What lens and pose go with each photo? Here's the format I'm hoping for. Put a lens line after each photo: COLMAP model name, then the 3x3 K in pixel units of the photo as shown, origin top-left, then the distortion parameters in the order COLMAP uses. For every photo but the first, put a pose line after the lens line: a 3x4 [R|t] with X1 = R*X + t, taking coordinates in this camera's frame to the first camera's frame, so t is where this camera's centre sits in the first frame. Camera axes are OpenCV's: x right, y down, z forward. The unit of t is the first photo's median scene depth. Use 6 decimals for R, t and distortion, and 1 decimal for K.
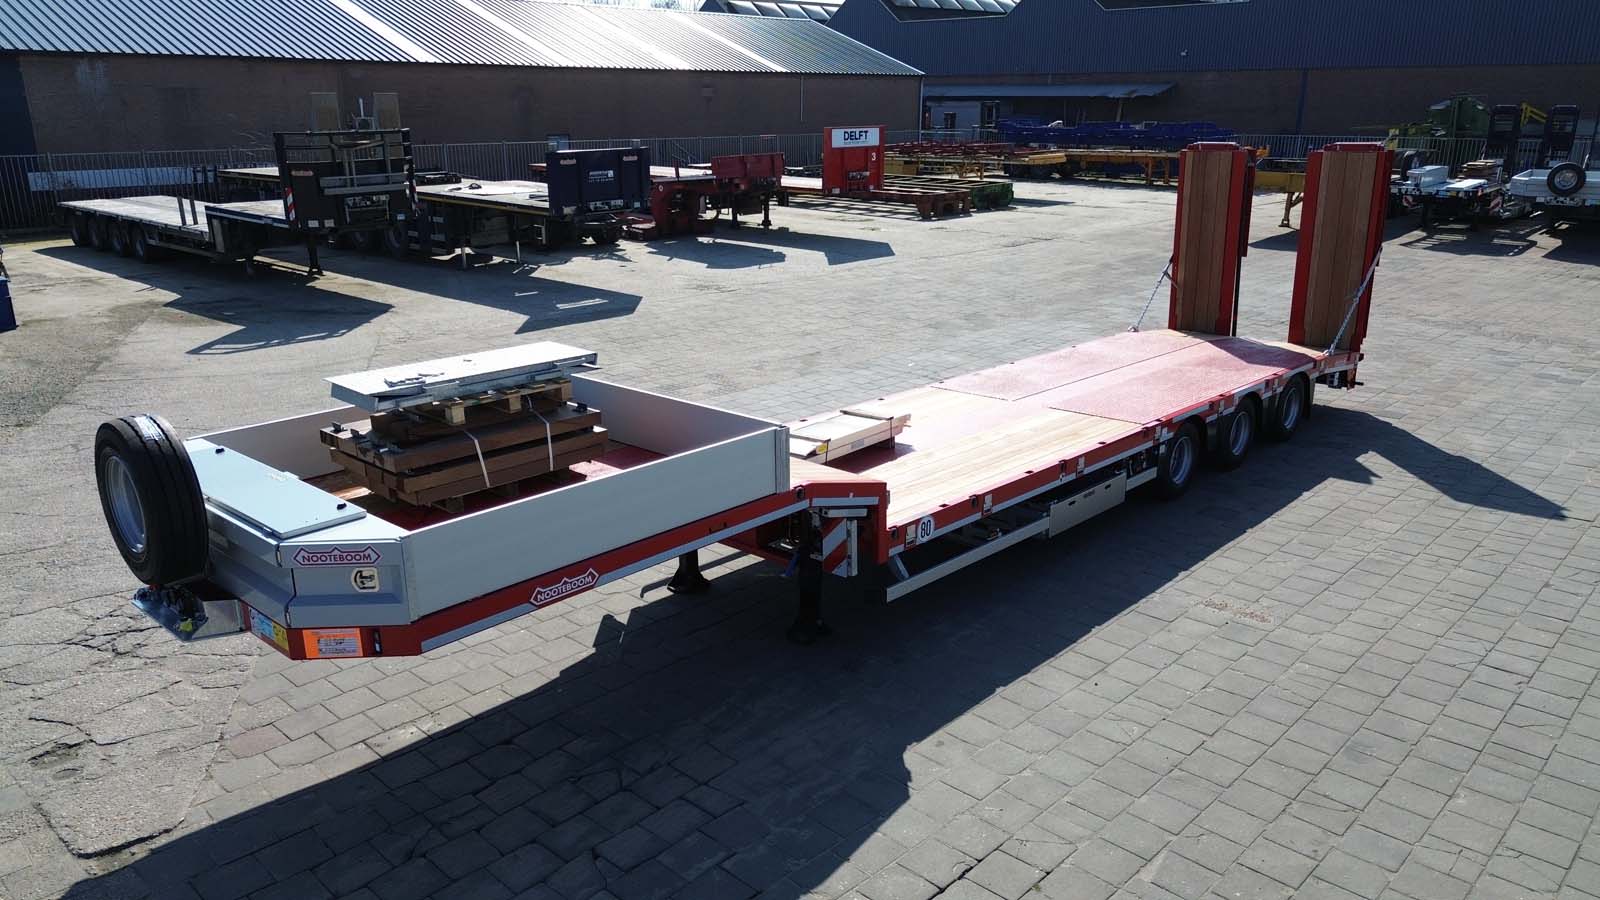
lens RADIAL K [[1136.1, 0, 799.7], [0, 1136.1, 452.3], [0, 0, 1]] dist [0.064672, -0.062619]
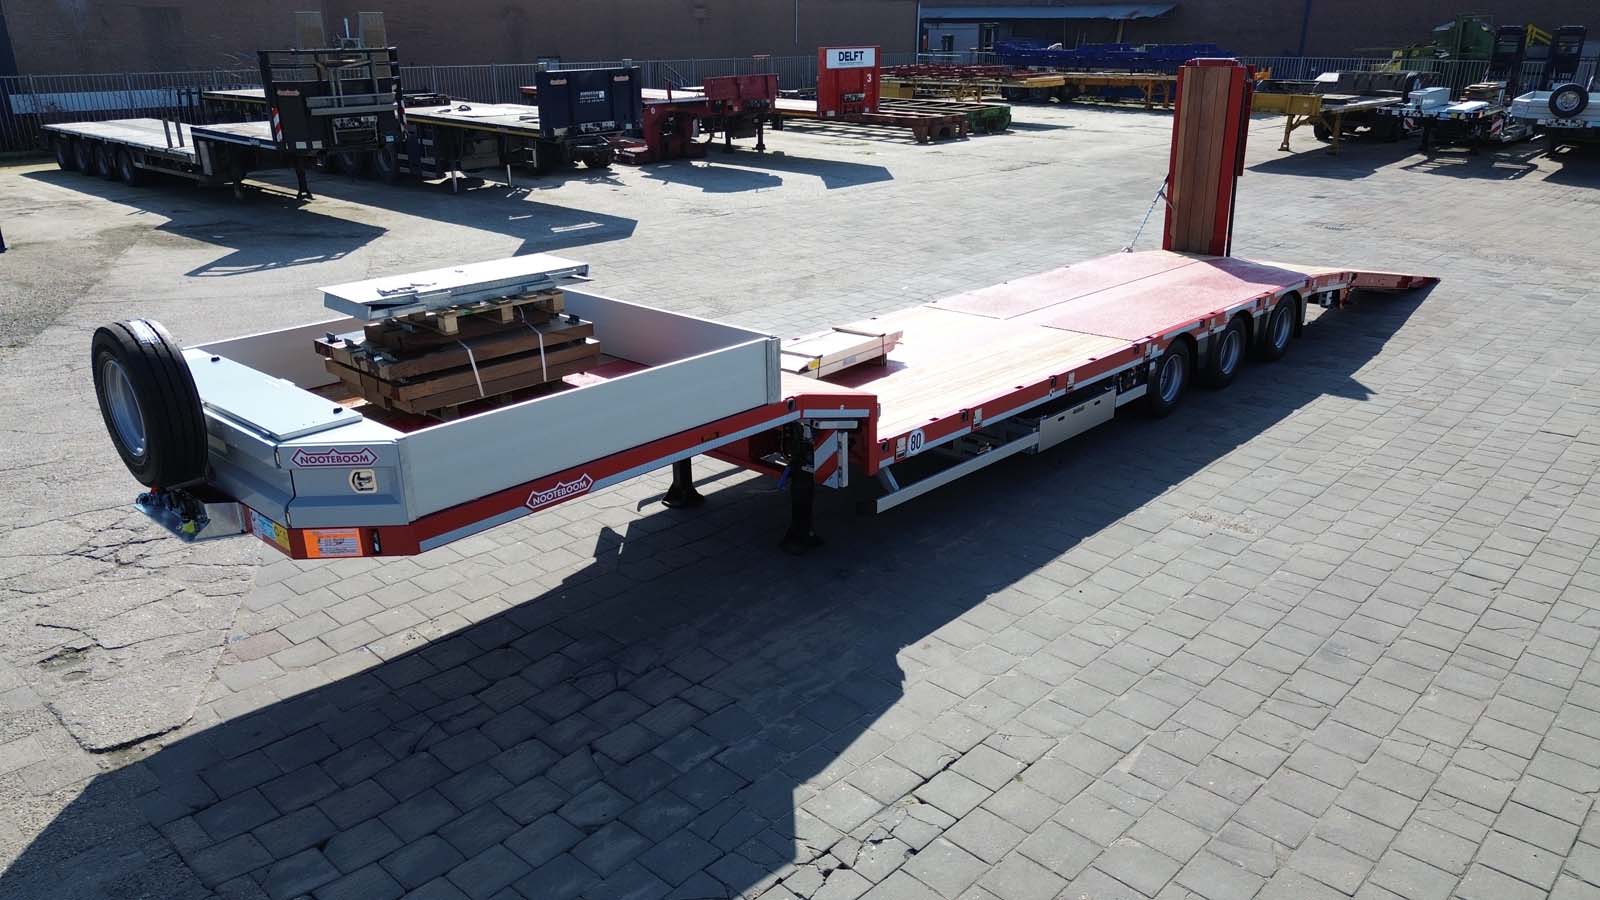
lens RADIAL K [[1136.1, 0, 799.8], [0, 1136.1, 450.4], [0, 0, 1]] dist [0.064672, -0.062619]
pose [[0.999992, -0.001338, 0.003652, 0.001473], [0.001125, 0.998328, 0.057799, 0.006322], [-0.003723, -0.057794, 0.998322, -0.004376]]
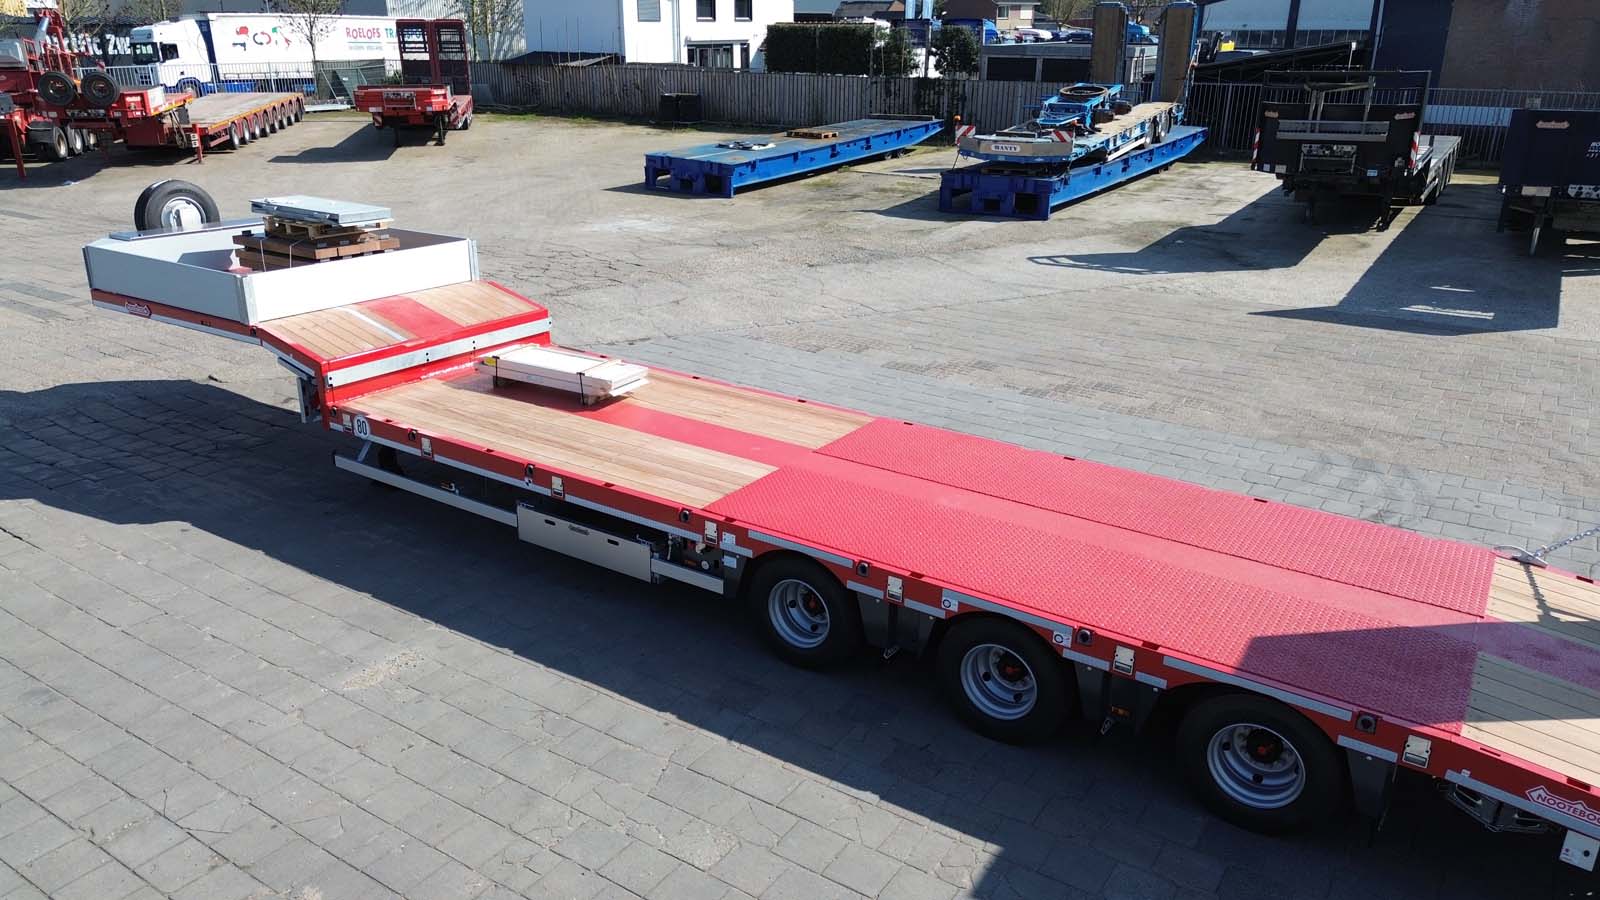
lens RADIAL K [[1136.1, 0, 799.4], [0, 1136.1, 450.9], [0, 0, 1]] dist [0.064672, -0.062619]
pose [[0.170042, 0.344513, -0.923253, 0.480848], [-0.294971, 0.911735, 0.285888, -0.141036], [0.940254, 0.223720, 0.256654, 0.431885]]
